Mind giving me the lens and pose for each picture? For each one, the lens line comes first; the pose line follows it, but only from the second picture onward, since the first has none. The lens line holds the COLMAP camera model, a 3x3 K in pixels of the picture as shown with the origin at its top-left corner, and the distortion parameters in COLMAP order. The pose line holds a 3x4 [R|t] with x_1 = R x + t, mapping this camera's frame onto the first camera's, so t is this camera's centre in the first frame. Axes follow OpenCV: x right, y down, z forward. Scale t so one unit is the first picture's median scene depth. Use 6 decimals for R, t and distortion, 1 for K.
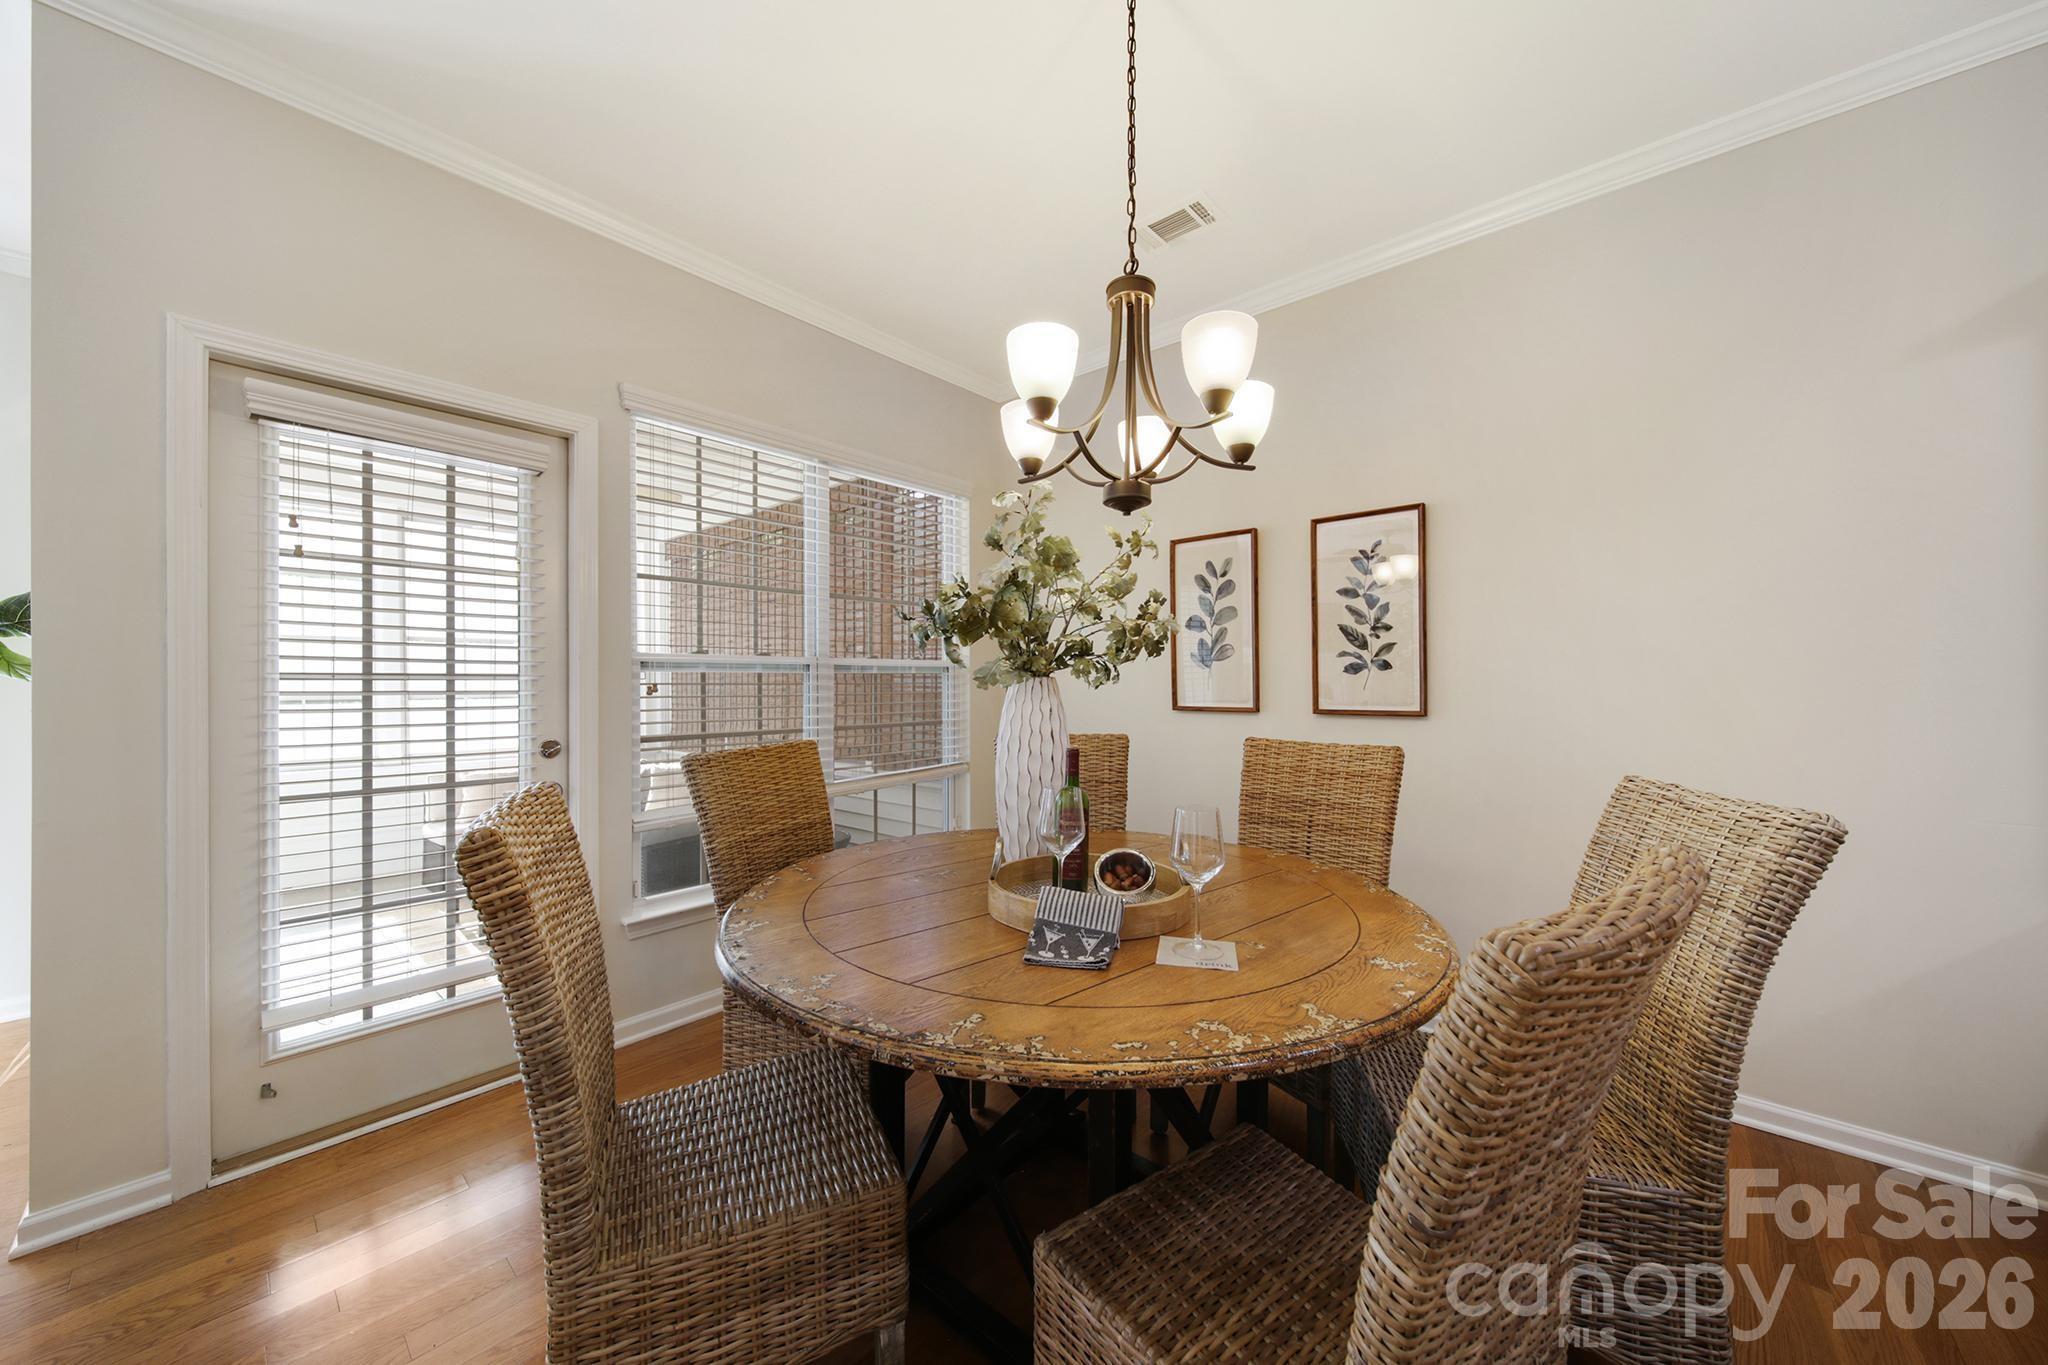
lens RADIAL K [[706.2, 0, 1024.0], [0, 706.2, 682.5], [0, 0, 1]] dist [-0.000229, -0.000031]
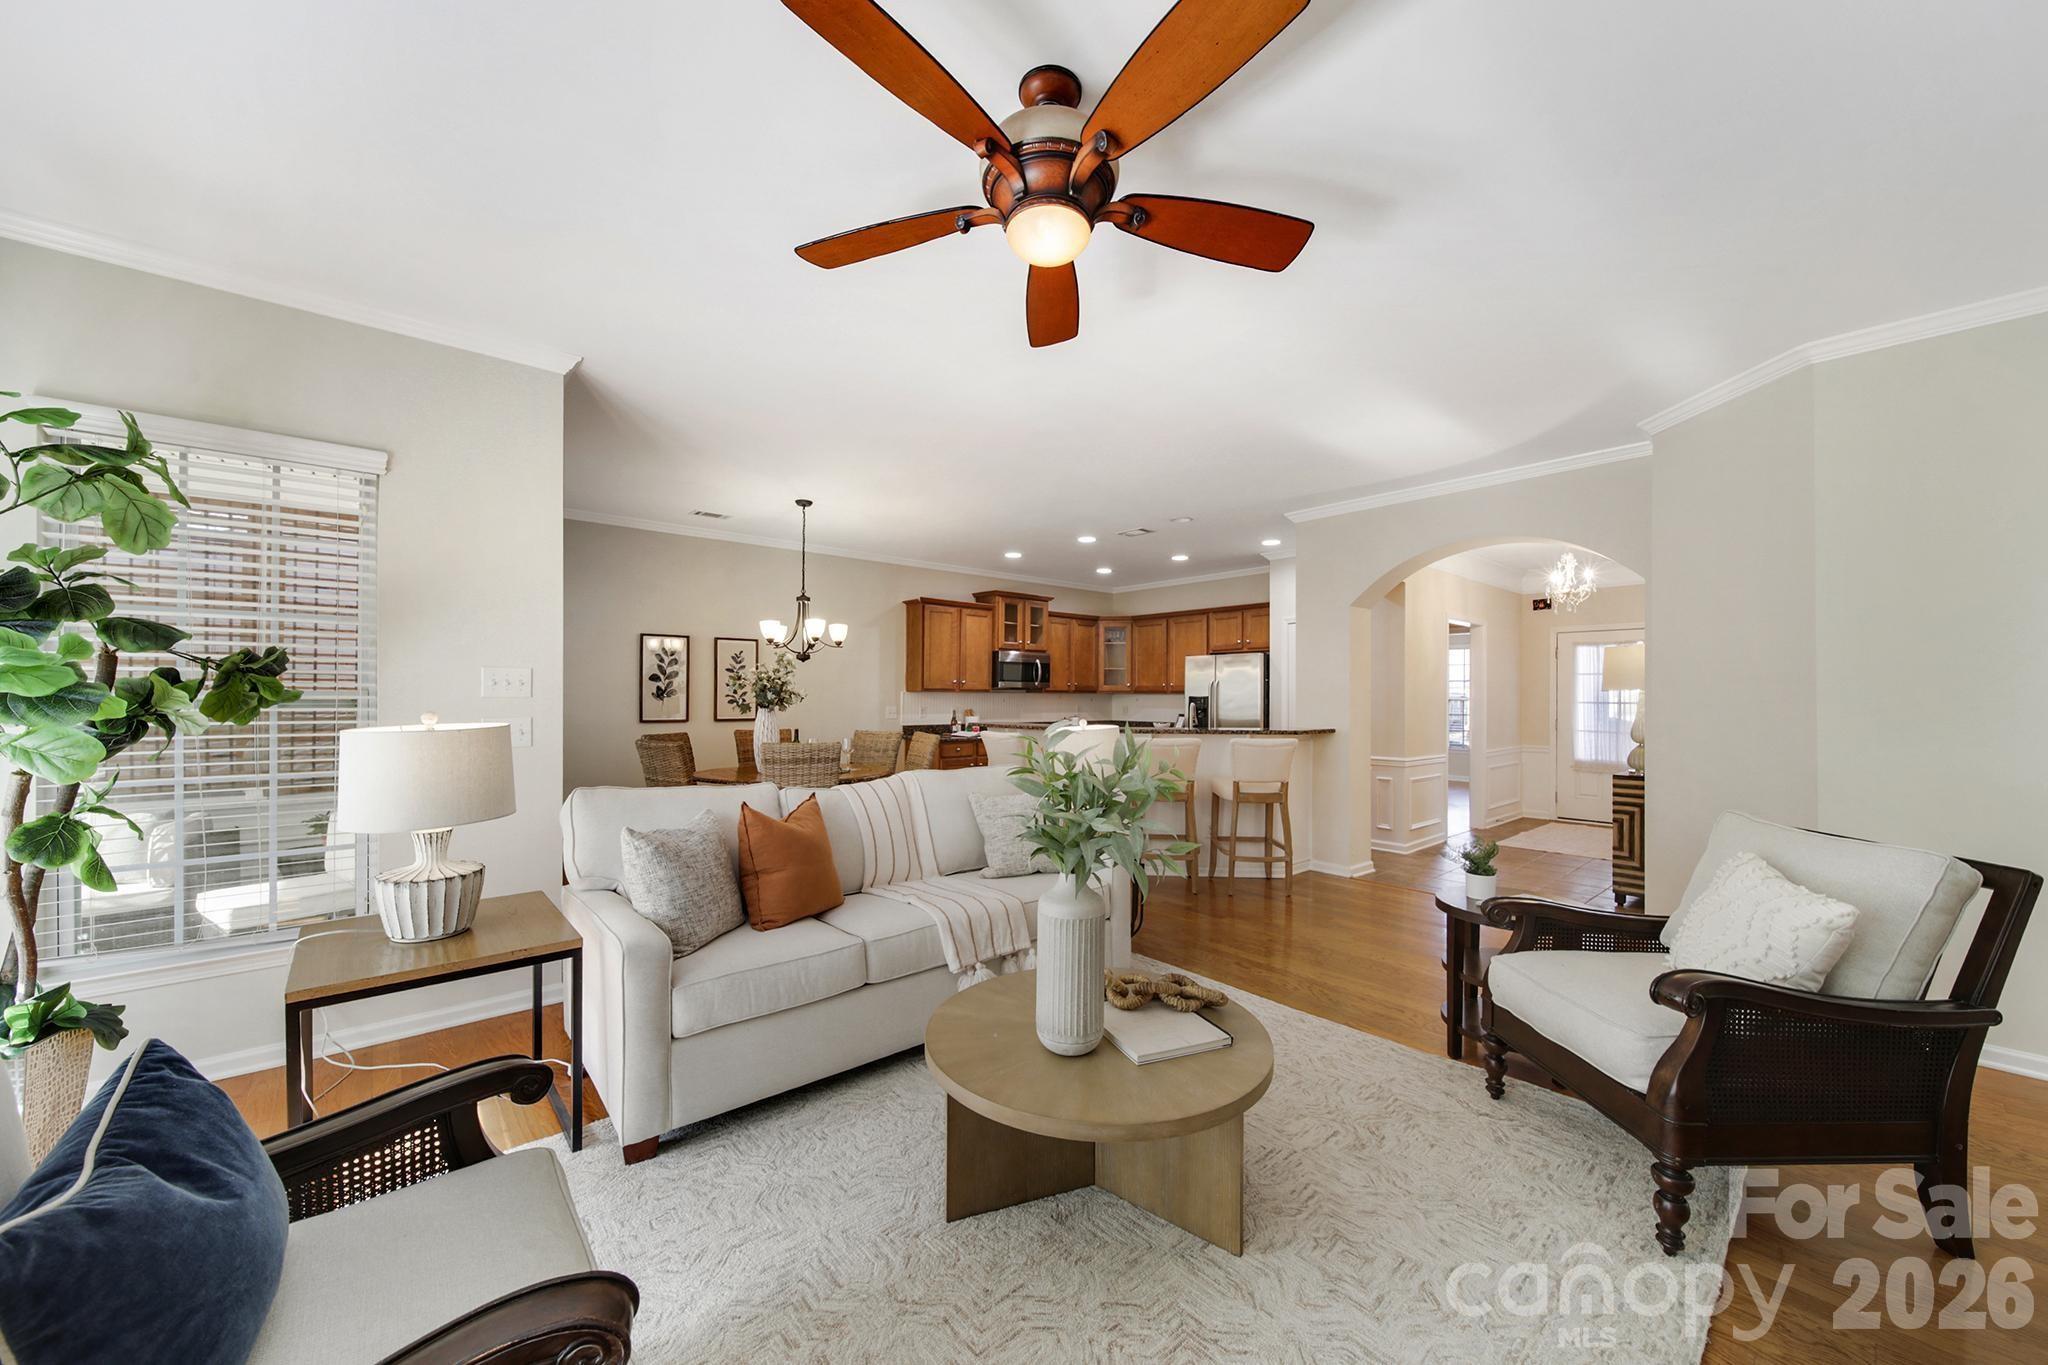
lens RADIAL K [[747.6, 0, 1030.9], [0, 747.6, 695.4], [0, 0, 1]] dist [-0.000459, -0.000048]
pose [[0.134370, 0.004435, 0.990921, -2.009752], [-0.004250, 0.999983, -0.003899, -0.037109], [-0.990922, -0.003687, 0.134386, -0.377793]]
